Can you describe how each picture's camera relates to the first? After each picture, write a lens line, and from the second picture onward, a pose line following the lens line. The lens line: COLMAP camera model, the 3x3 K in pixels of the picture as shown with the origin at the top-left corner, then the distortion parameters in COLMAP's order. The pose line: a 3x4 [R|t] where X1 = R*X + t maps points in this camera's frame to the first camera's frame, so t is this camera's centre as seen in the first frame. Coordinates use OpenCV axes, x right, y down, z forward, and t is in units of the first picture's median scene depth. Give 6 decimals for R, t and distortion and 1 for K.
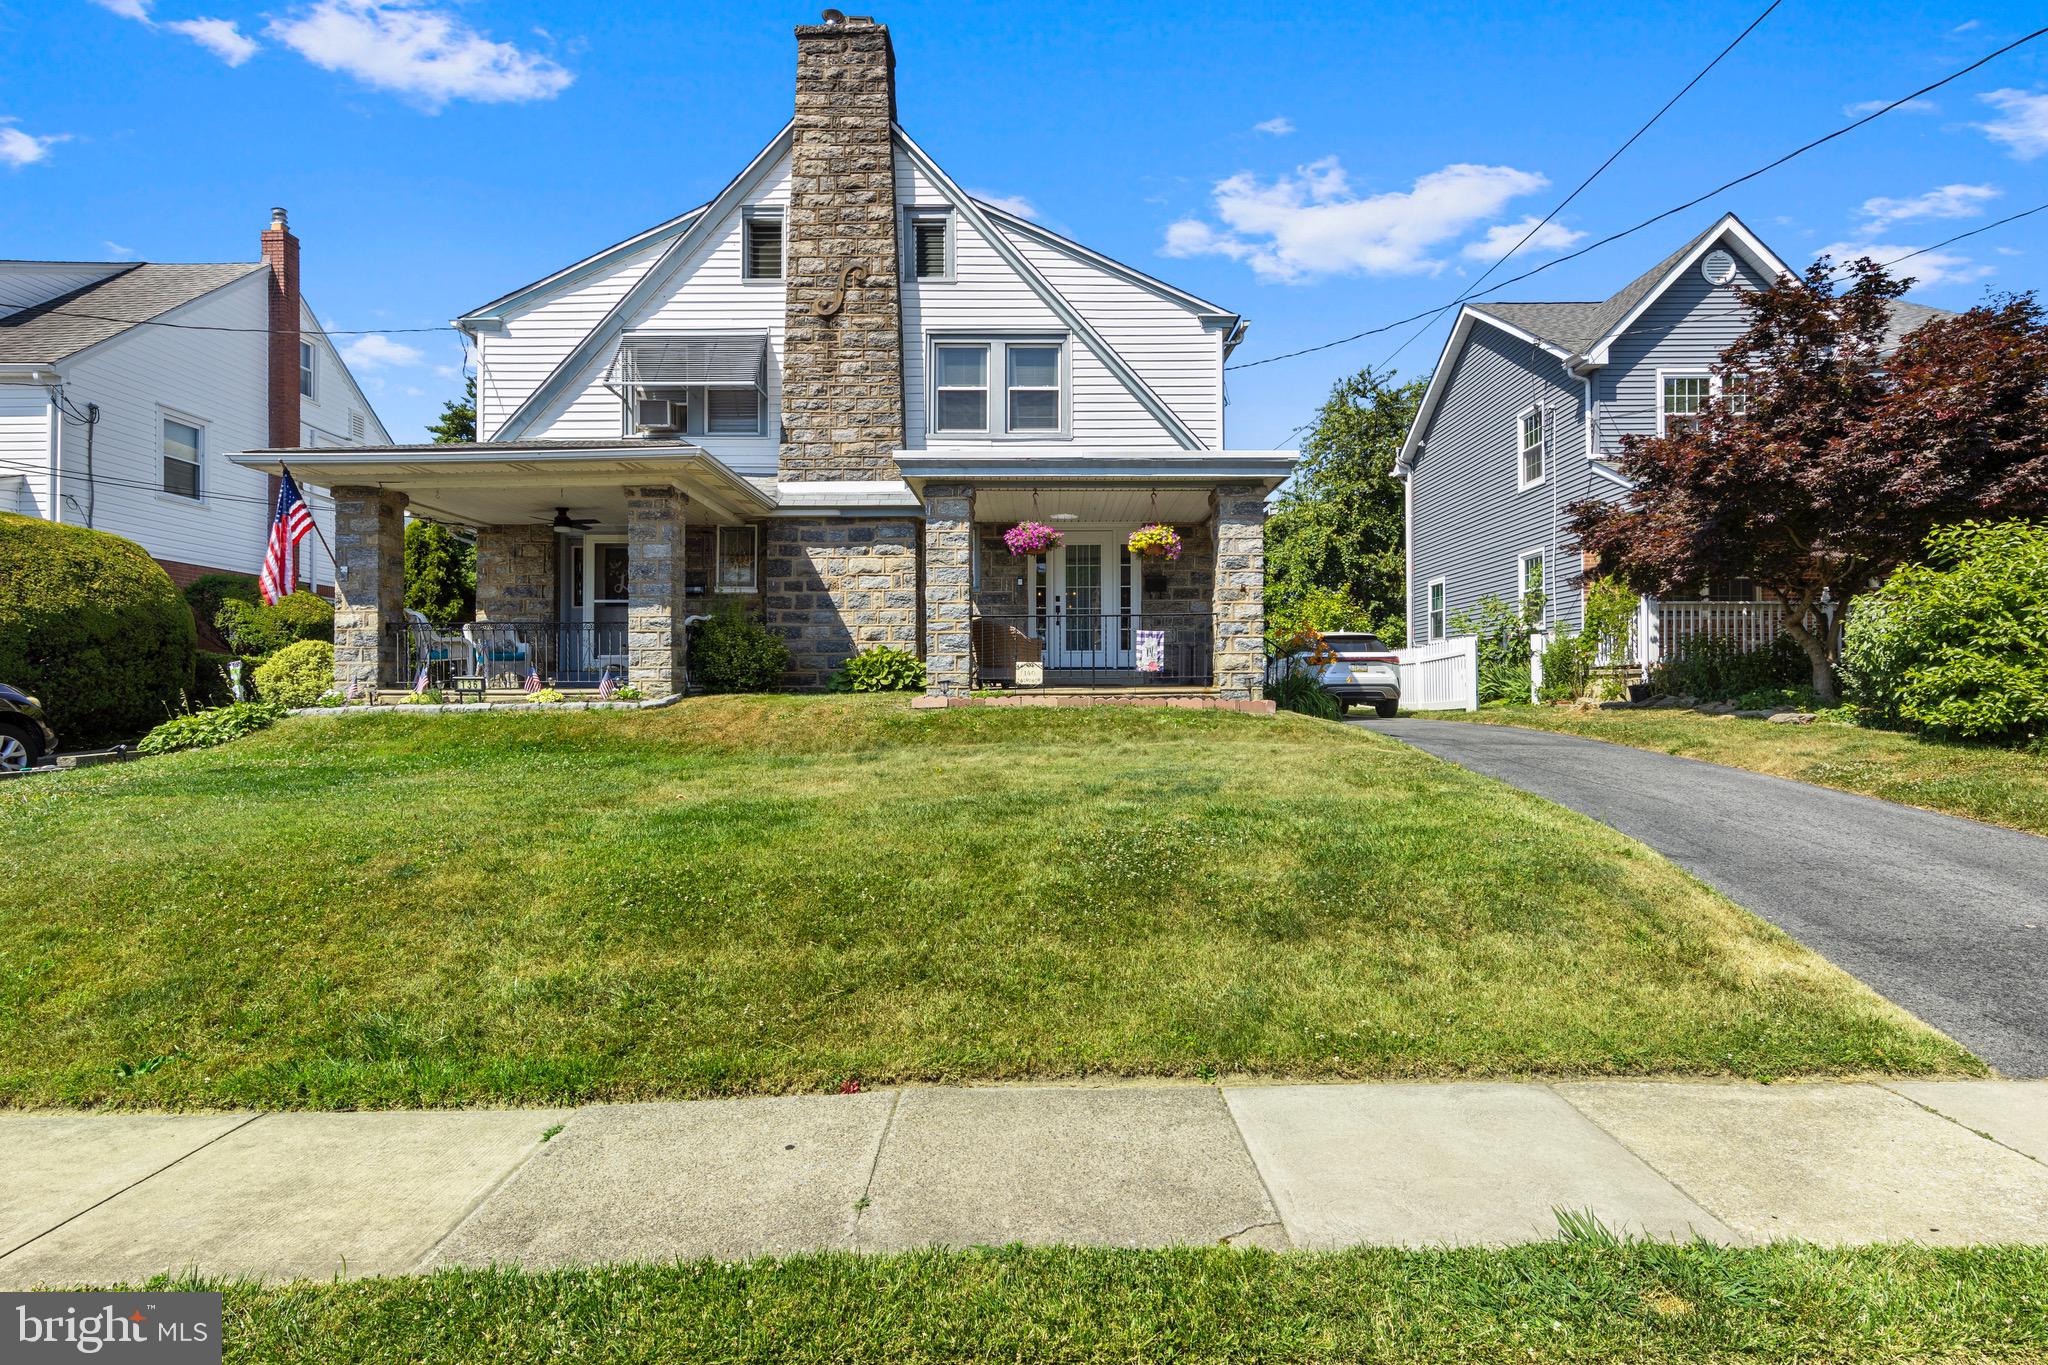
lens RADIAL K [[1038.7, 0, 1024.0], [0, 1038.7, 682.5], [0, 0, 1]] dist [0.008455, -0.000641]
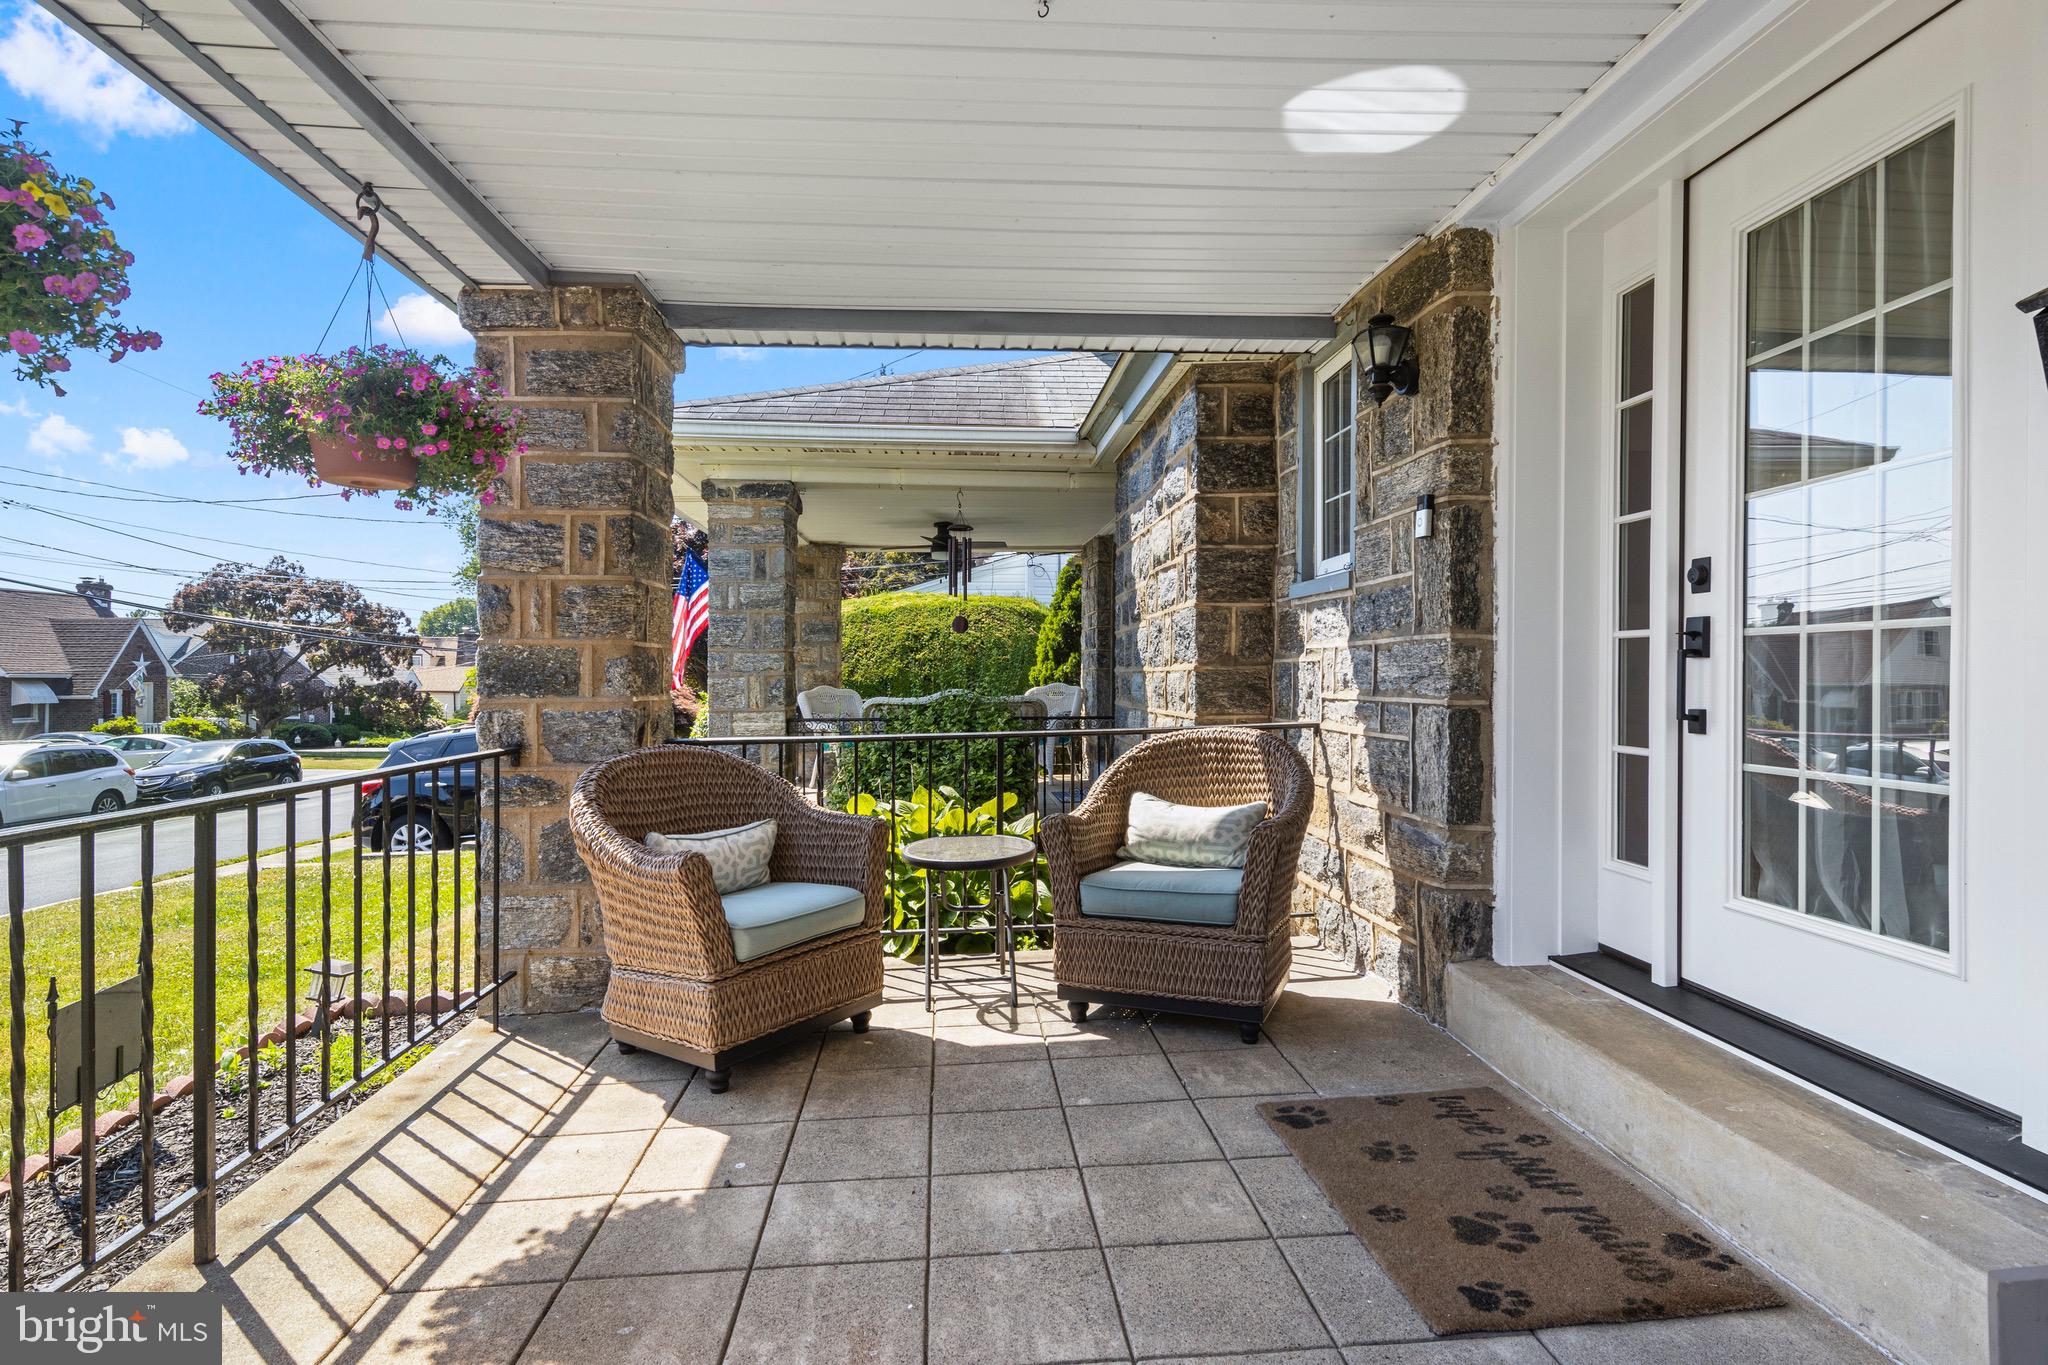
lens RADIAL K [[1038.7, 0, 1024.0], [0, 1038.7, 682.5], [0, 0, 1]] dist [0.008455, -0.000641]
pose [[0.078010, 0.012414, -0.996875, 0.198340], [0.007459, 0.999887, 0.013035, -0.069429], [0.996925, -0.008453, 0.077909, 0.917342]]
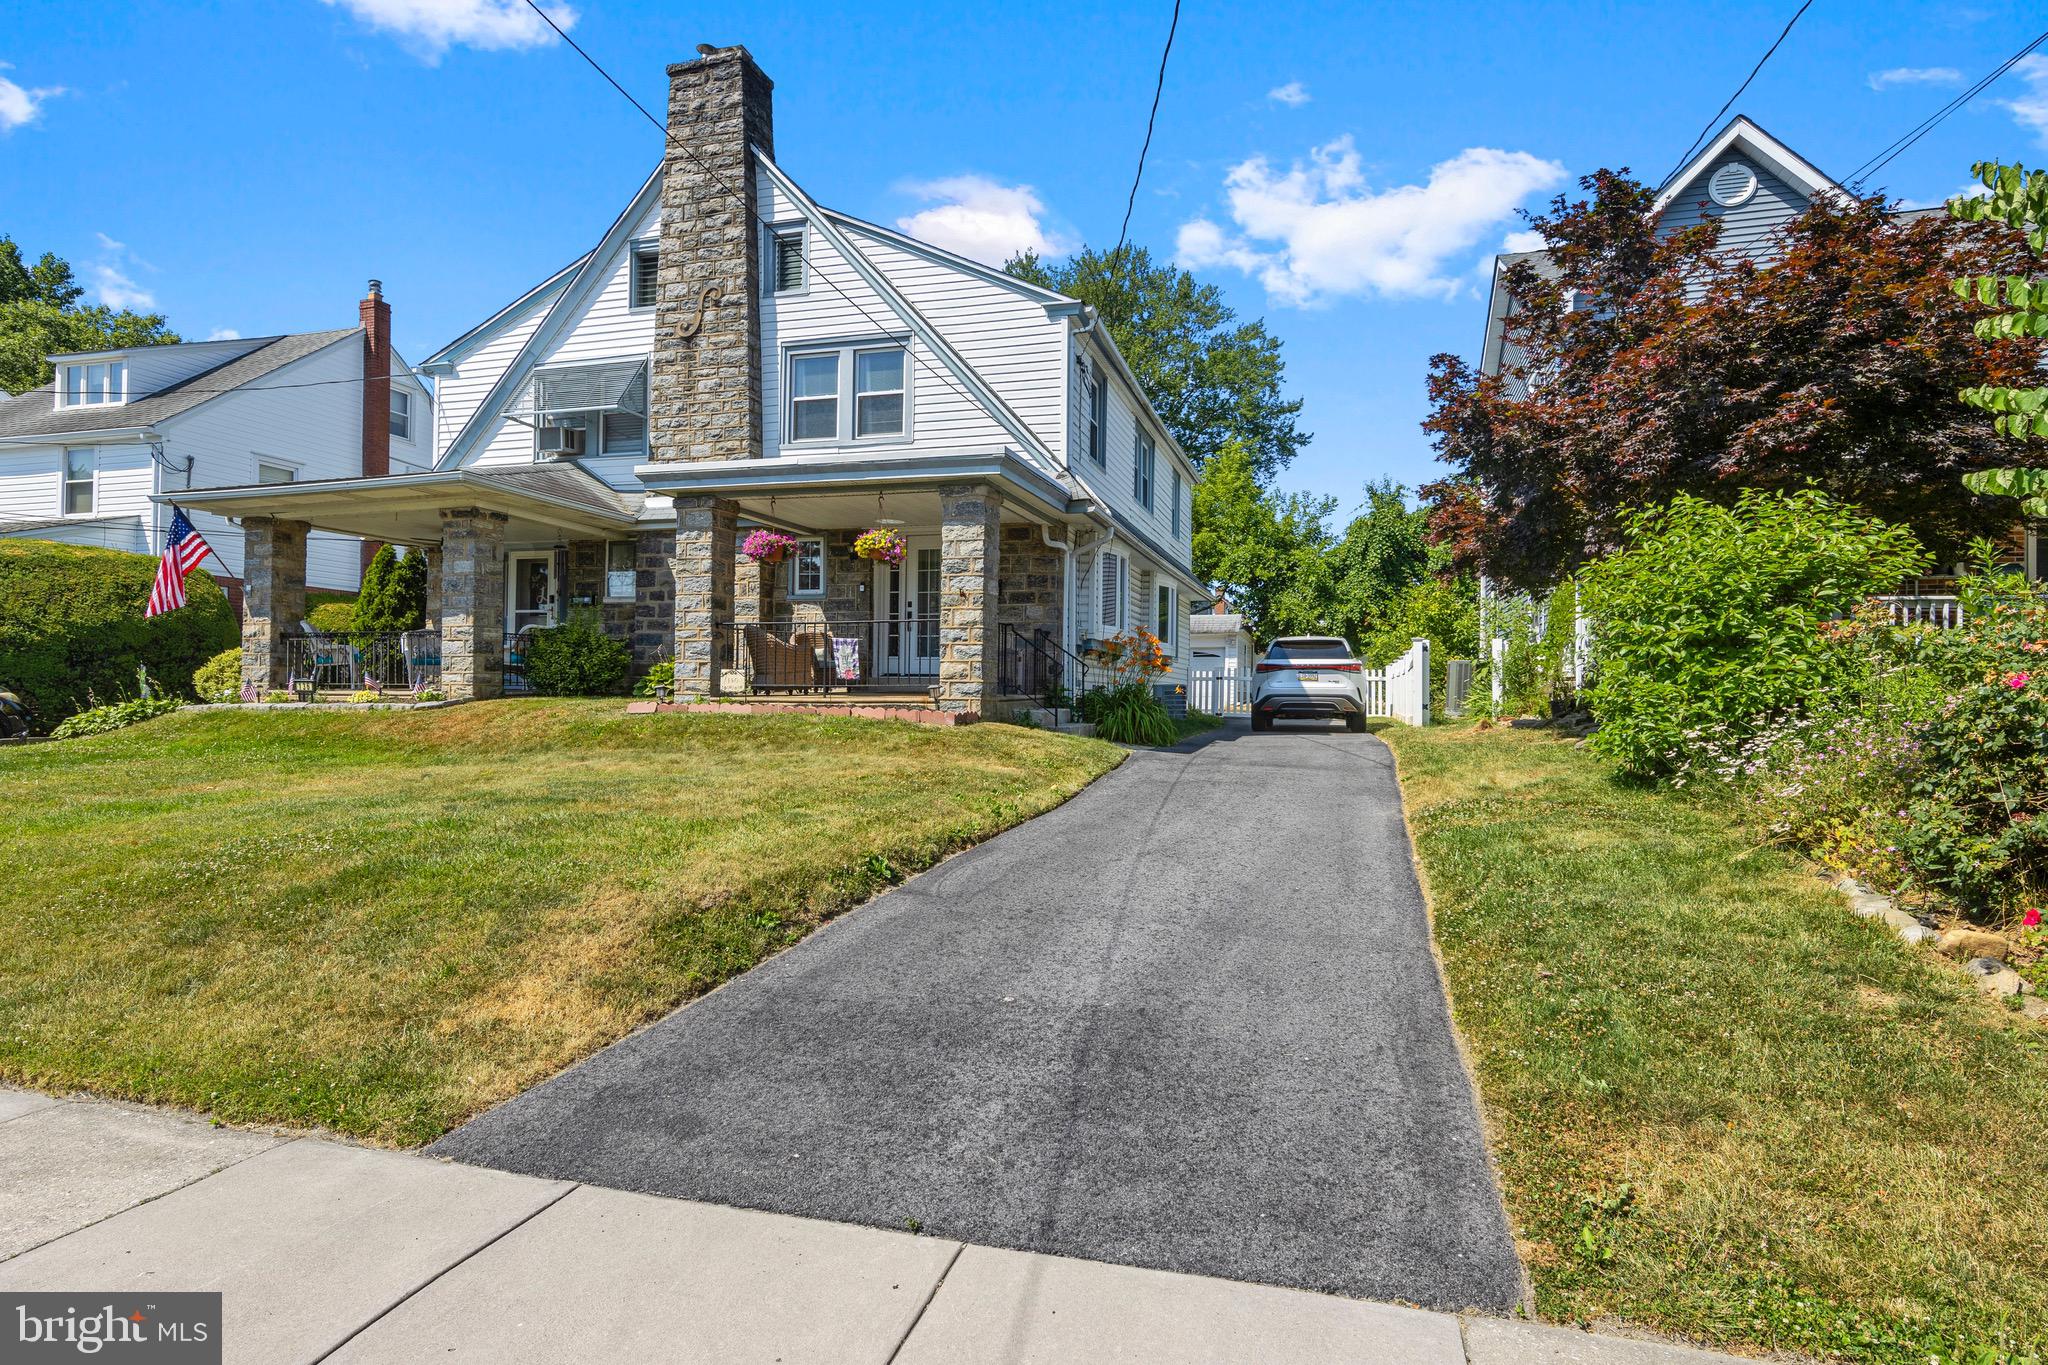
lens RADIAL K [[1057.3, 0, 1024.0], [0, 1057.3, 682.5], [0, 0, 1]] dist [0.007423, 0.000126]
pose [[0.960599, 0.009311, -0.277783, 0.433964], [-0.010071, 0.999948, -0.001307, -0.006638], [0.277756, 0.004053, 0.960643, 0.070084]]
